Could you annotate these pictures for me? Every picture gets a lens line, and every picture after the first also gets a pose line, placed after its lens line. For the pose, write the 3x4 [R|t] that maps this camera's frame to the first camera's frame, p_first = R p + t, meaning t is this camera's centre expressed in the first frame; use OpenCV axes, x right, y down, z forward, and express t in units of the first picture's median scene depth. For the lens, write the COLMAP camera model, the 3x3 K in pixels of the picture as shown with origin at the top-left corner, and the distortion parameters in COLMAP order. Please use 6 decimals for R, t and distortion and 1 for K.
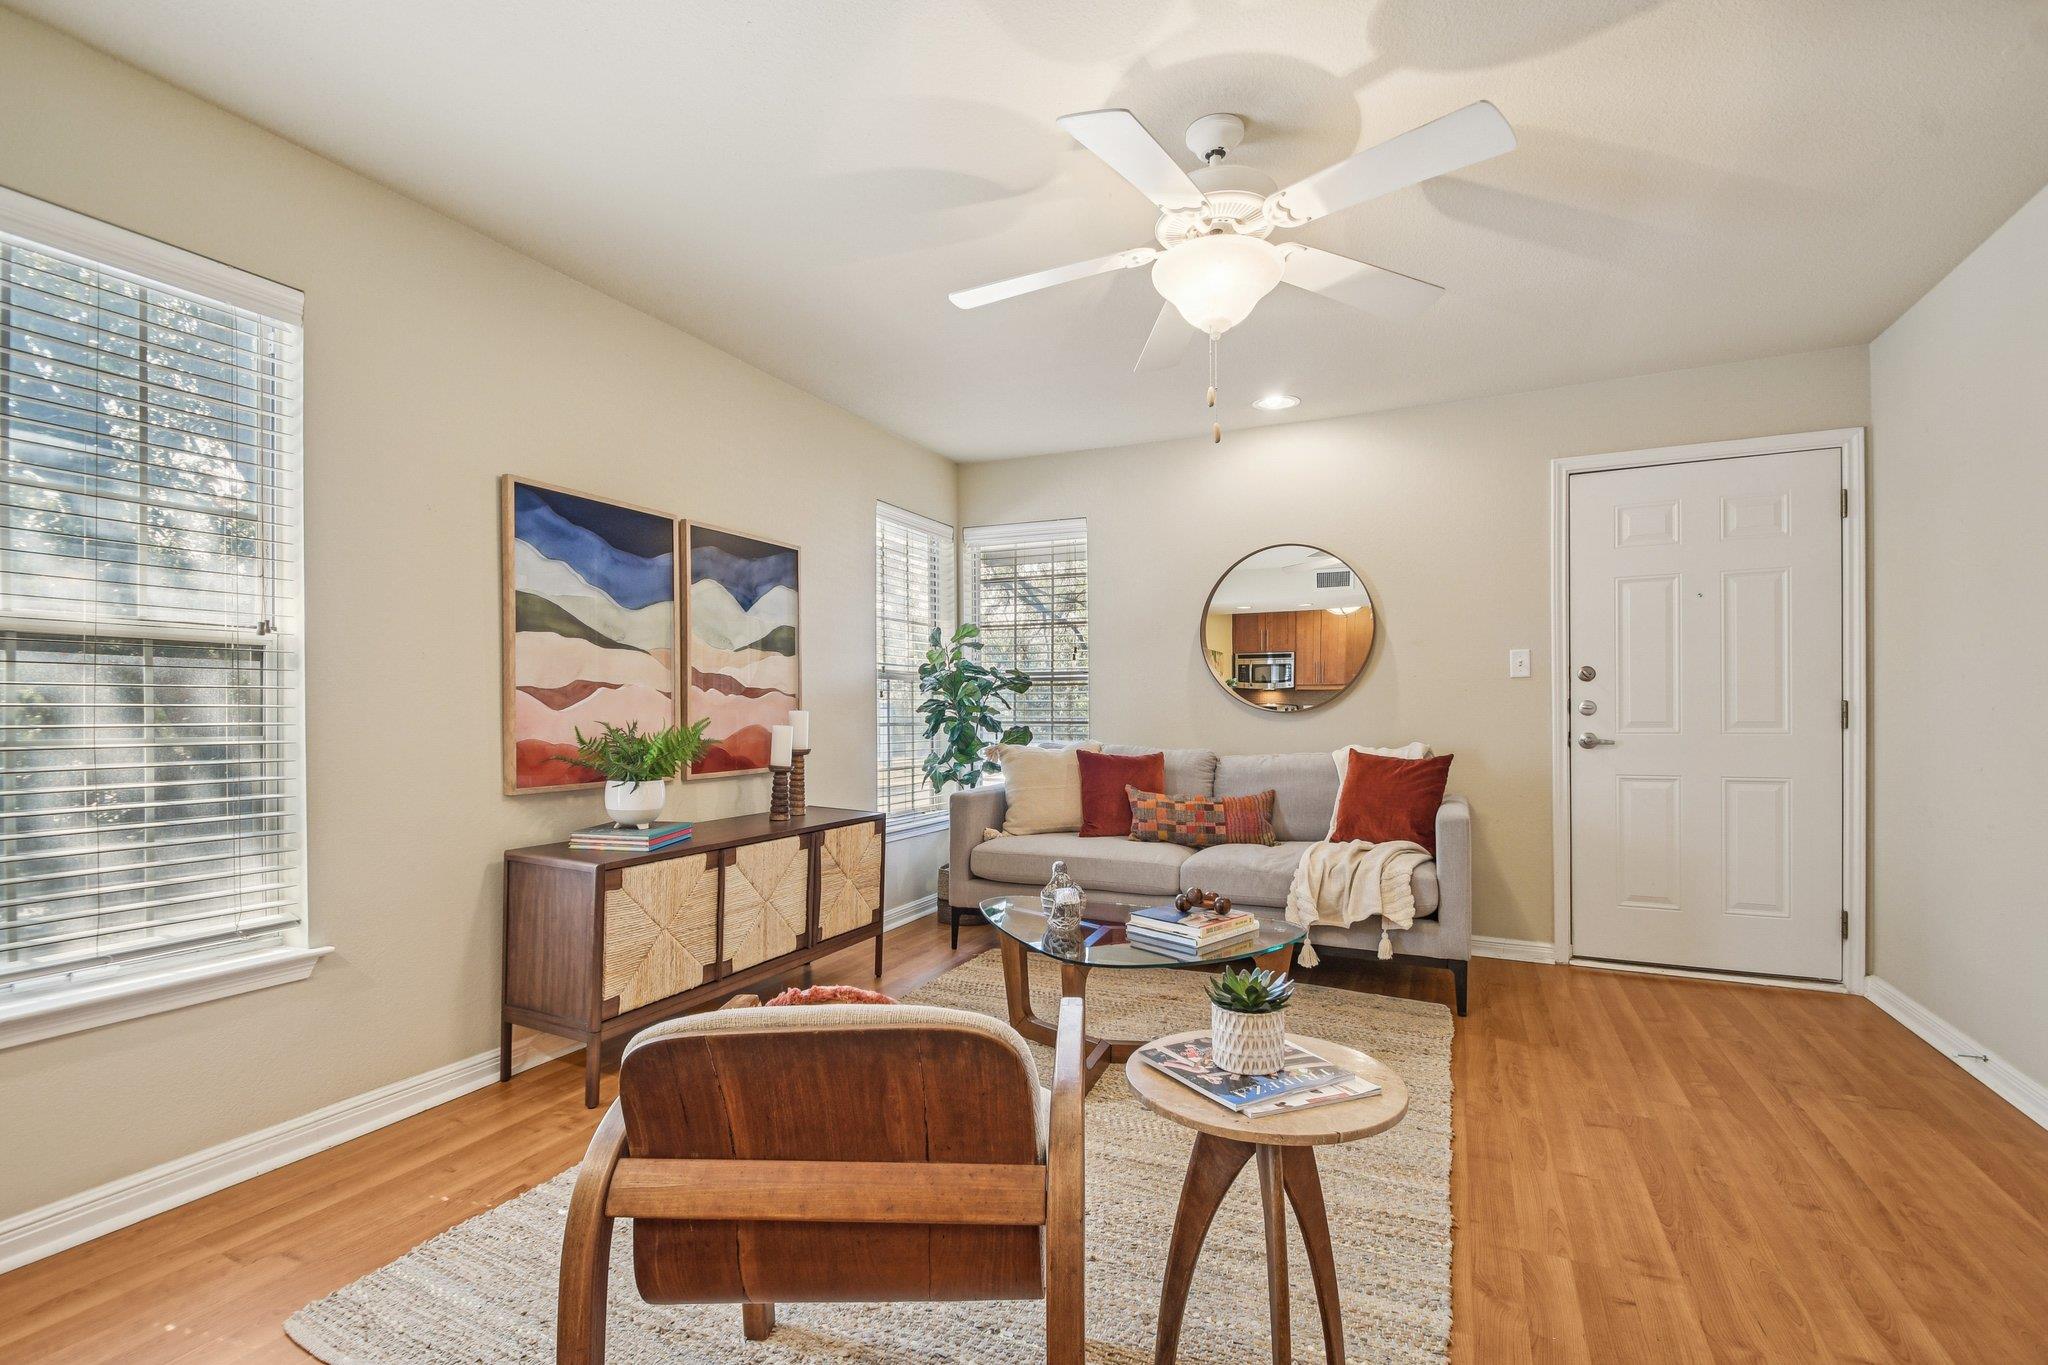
lens RADIAL K [[902.3, 0, 999.5], [0, 902.3, 713.6], [0, 0, 1]] dist [0.001322, -0.006756]
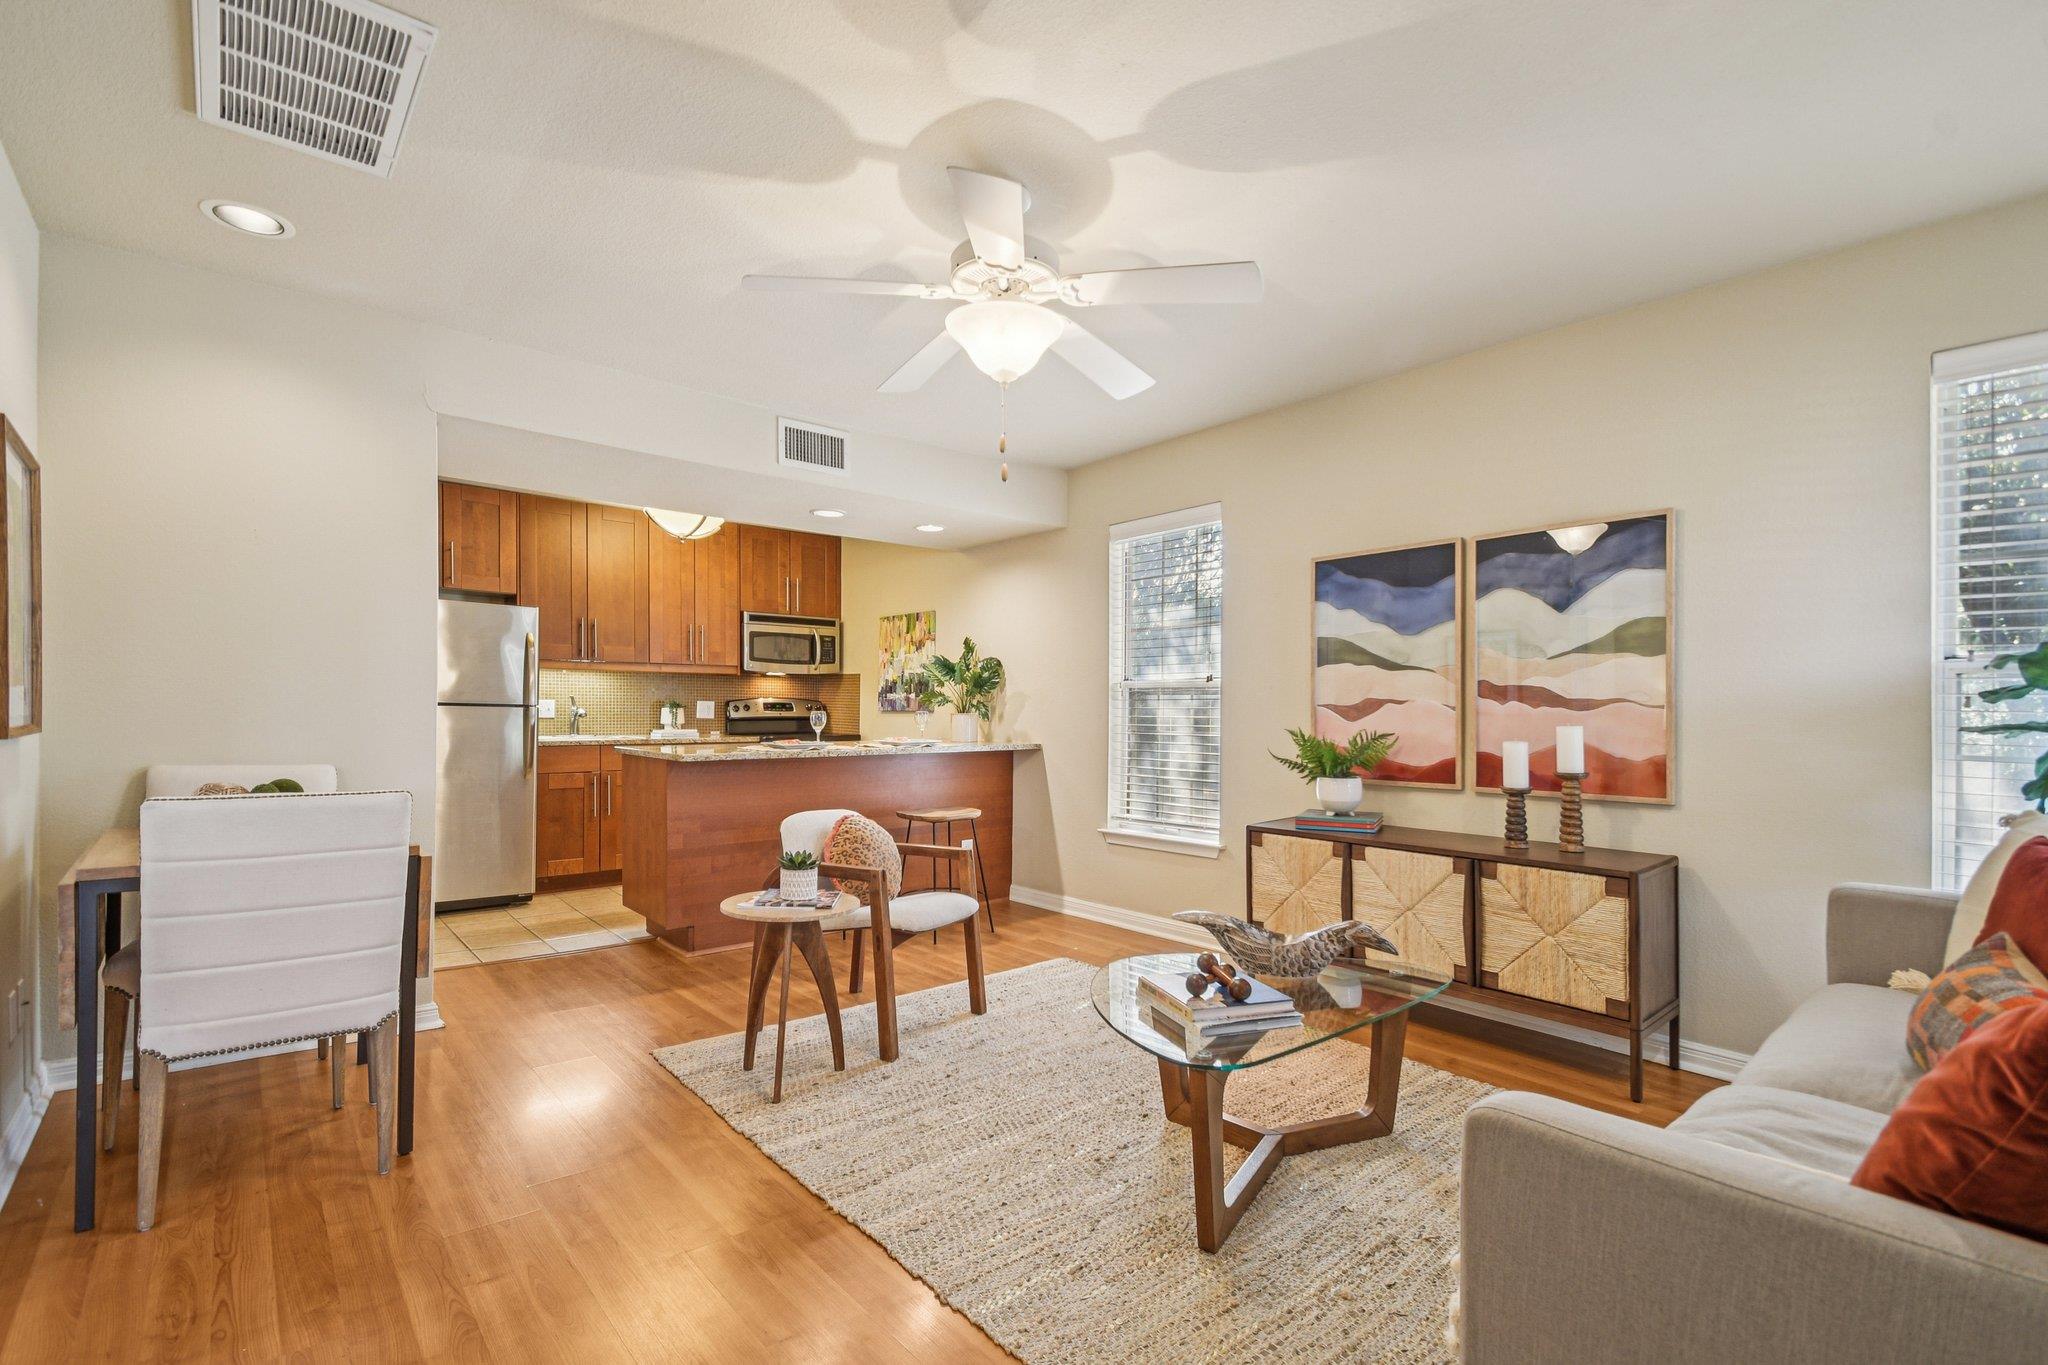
lens RADIAL K [[902.3, 0, 1018.6], [0, 902.3, 736.2], [0, 0, 1]] dist [0.001322, -0.006756]
pose [[-0.400857, 0.021230, -0.915895, 0.876046], [-0.010894, 0.999550, 0.027937, -0.013324], [0.916076, 0.021176, -0.400446, 1.028832]]
